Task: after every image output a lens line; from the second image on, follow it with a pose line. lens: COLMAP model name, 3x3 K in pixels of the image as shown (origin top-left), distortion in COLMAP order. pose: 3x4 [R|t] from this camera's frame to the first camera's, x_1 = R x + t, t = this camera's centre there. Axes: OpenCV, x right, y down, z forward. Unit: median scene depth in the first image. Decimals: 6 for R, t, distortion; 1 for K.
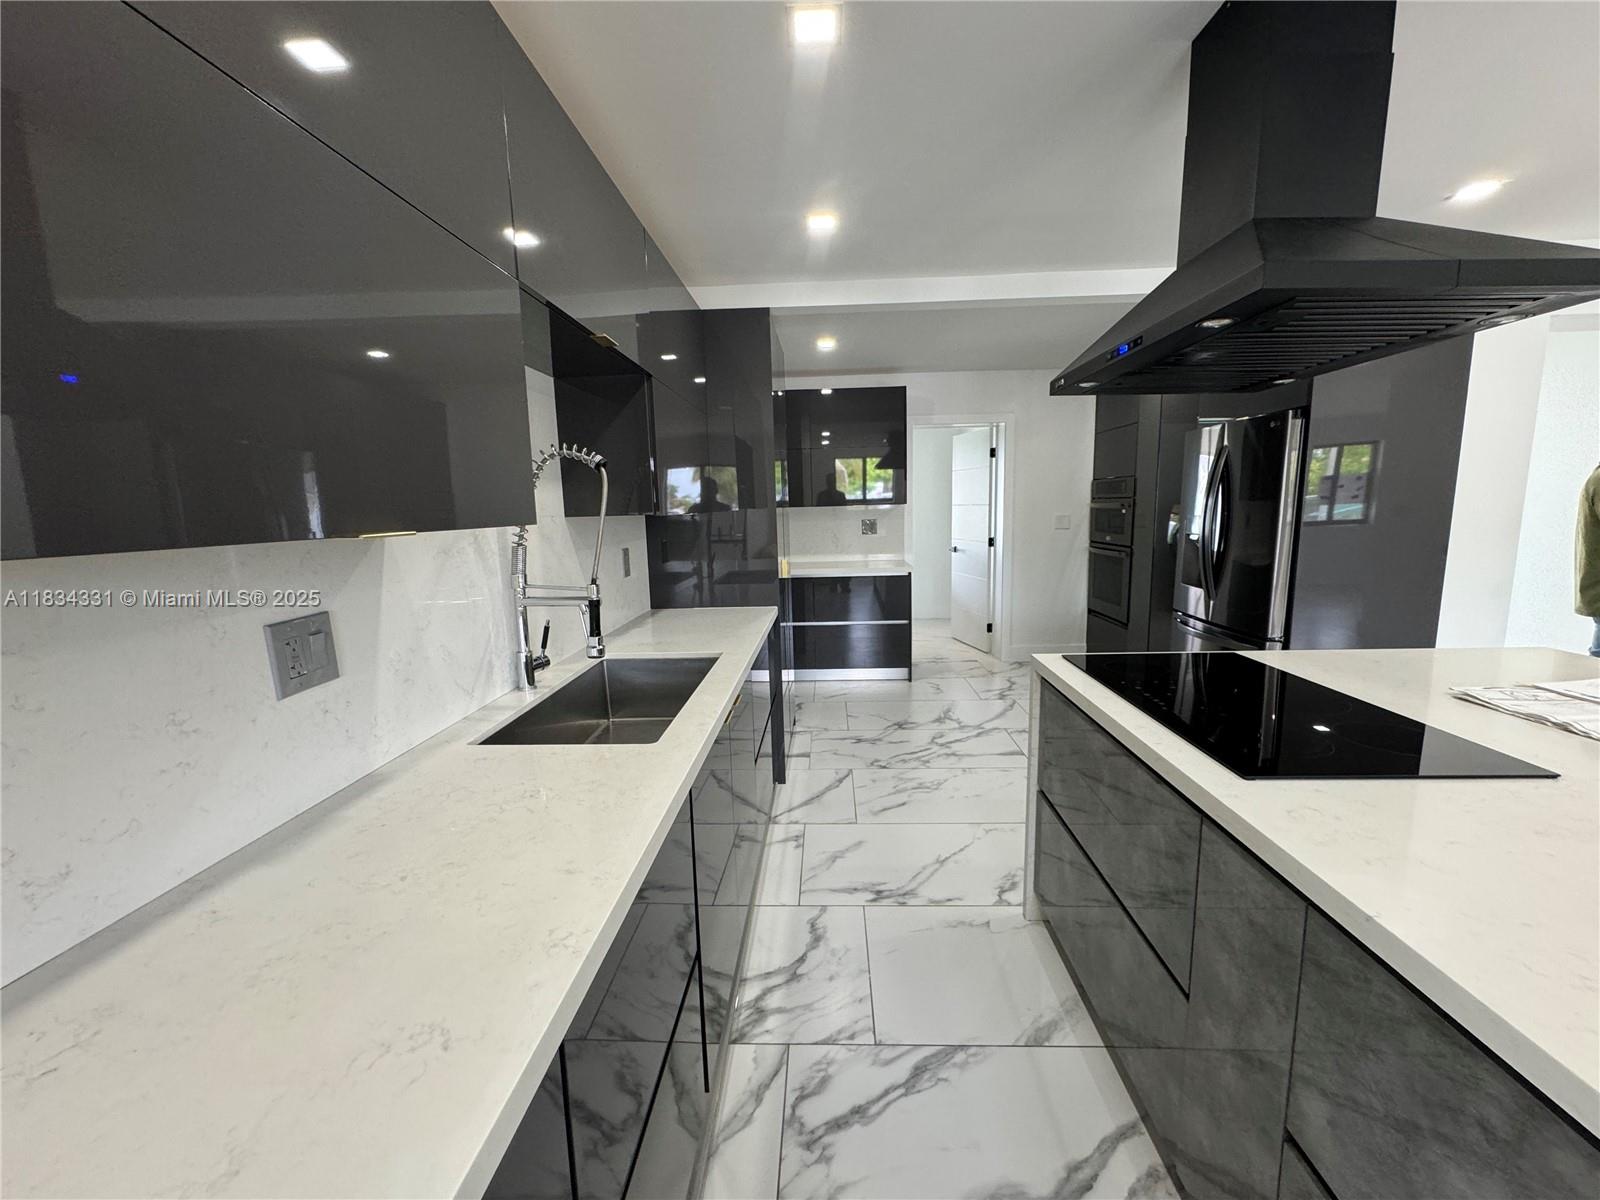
lens RADIAL K [[637.5, 0, 806.7], [0, 637.5, 601.8], [0, 0, 1]] dist [-0.005014, -0.000111]
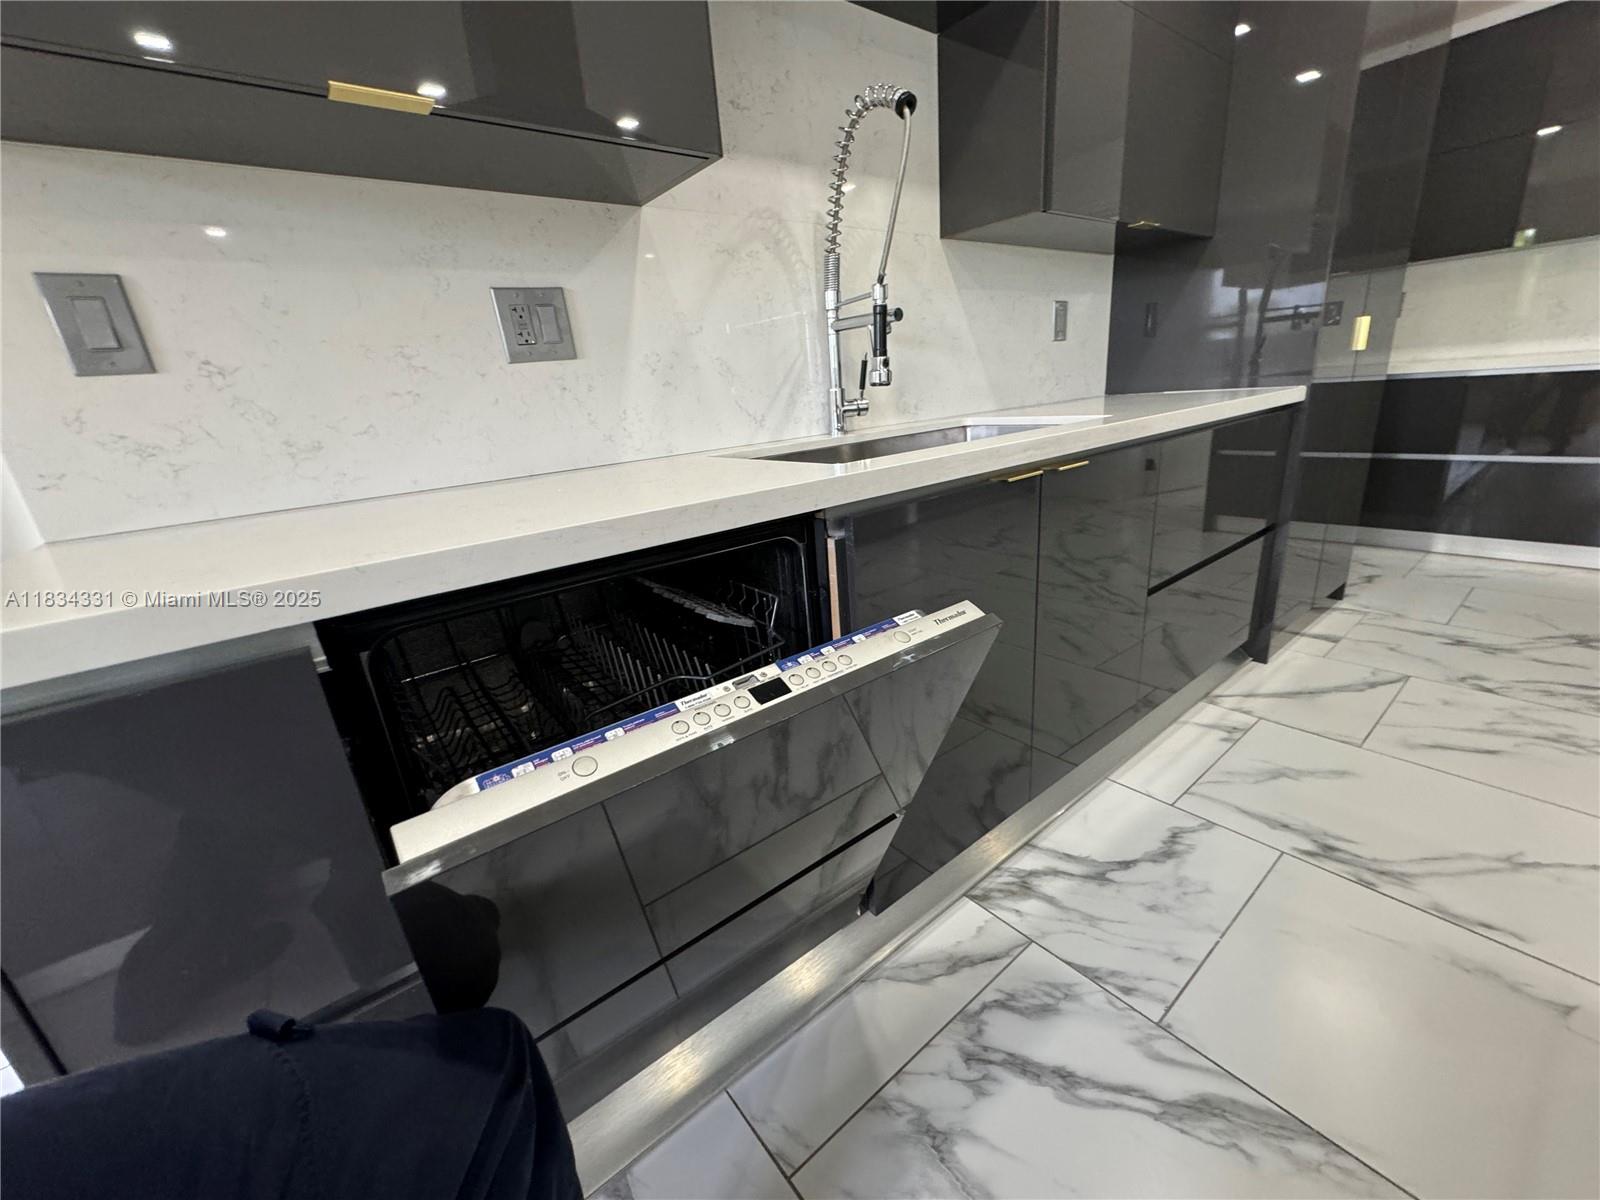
lens RADIAL K [[637.5, 0, 810.2], [0, 637.5, 607.1], [0, 0, 1]] dist [-0.005014, -0.000111]
pose [[0.649192, 0.217048, -0.728999, 0.231744], [-0.050832, 0.968659, 0.243136, 0.152733], [0.758924, -0.120785, 0.639879, 0.360690]]
